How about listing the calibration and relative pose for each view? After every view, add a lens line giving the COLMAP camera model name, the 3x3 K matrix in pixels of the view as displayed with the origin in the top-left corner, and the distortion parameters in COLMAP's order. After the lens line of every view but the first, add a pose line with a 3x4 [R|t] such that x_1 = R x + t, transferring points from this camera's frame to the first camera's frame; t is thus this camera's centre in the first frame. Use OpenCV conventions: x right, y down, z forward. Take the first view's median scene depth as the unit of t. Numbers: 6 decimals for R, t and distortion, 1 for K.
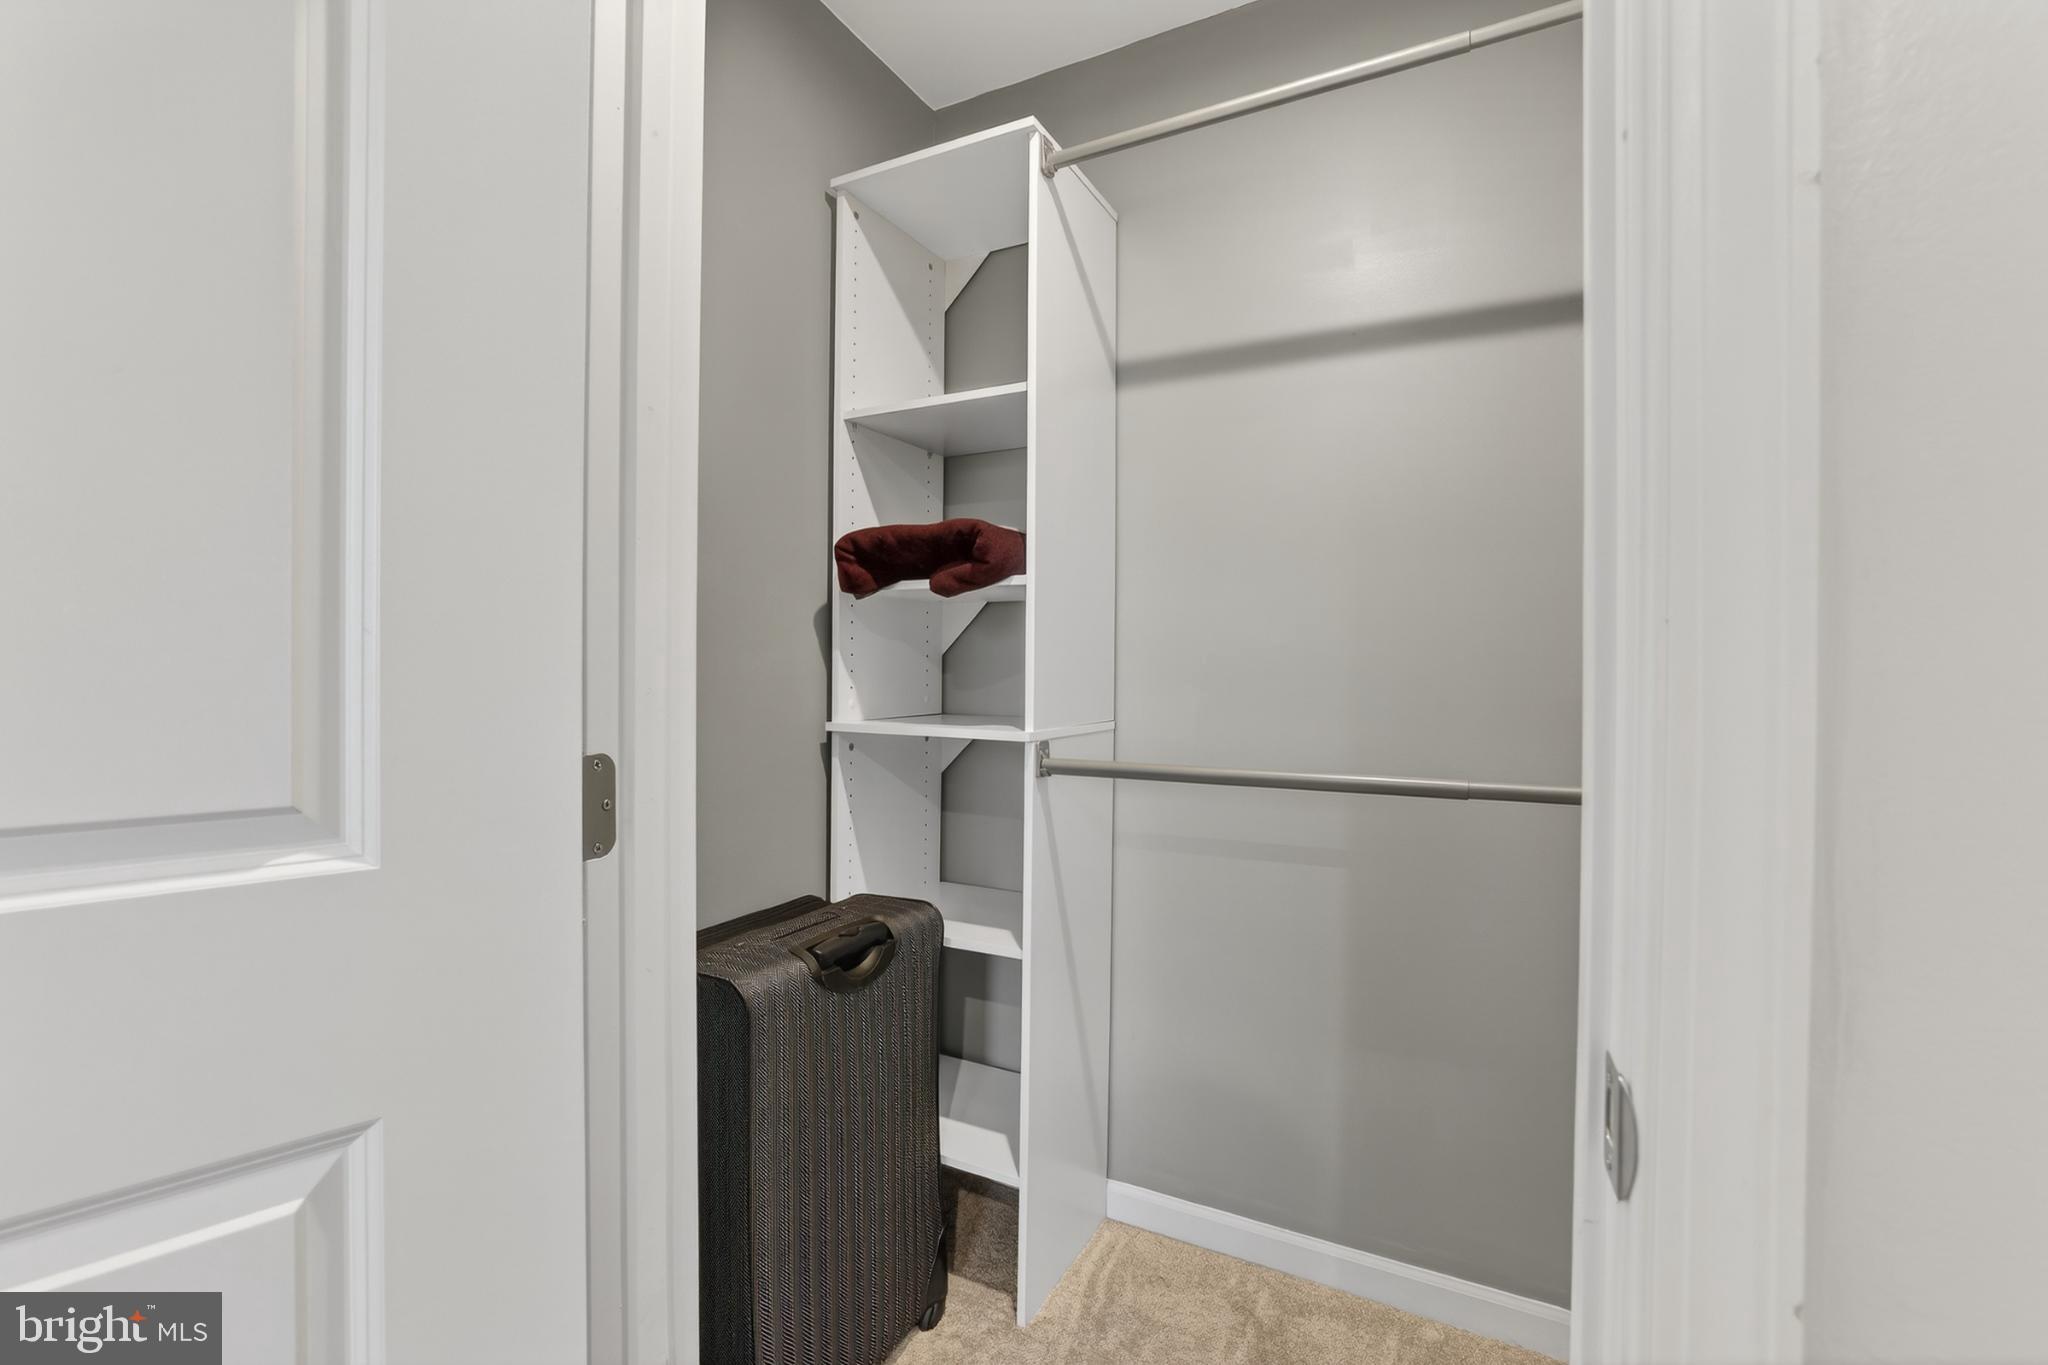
lens RADIAL K [[902.9, 0, 1033.0], [0, 902.9, 665.4], [0, 0, 1]] dist [-0.058723, 0.027171]
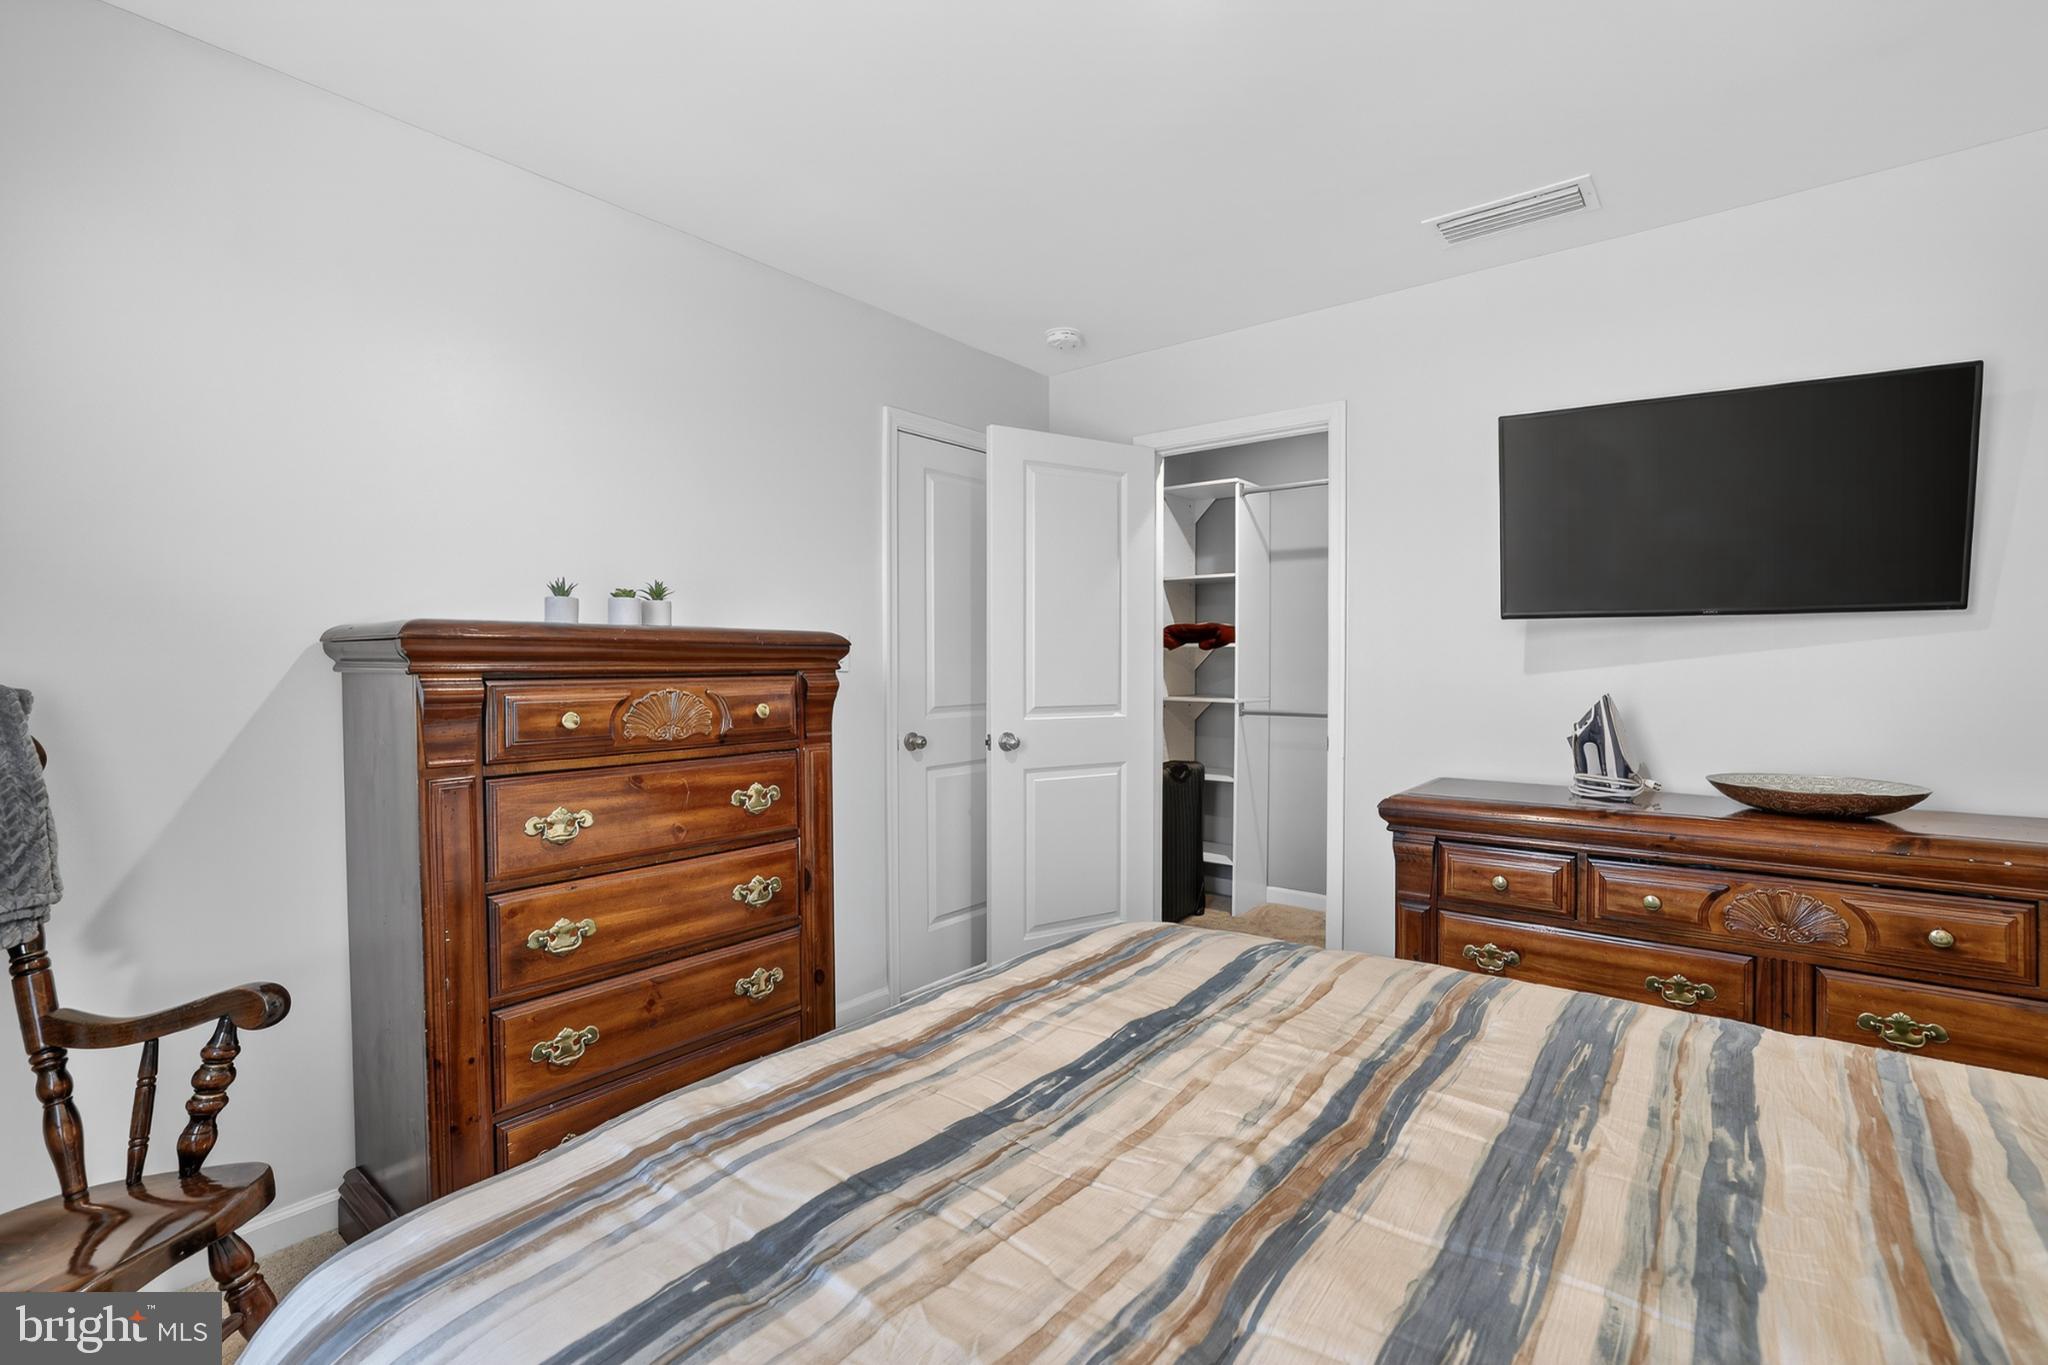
lens RADIAL K [[902.9, 0, 1033.0], [0, 902.9, 665.4], [0, 0, 1]] dist [-0.058723, 0.027171]
pose [[0.981293, -0.002186, -0.192506, -0.081673], [0.003283, 0.999980, 0.005376, -0.047121], [0.192490, -0.005907, 0.981281, -1.766933]]
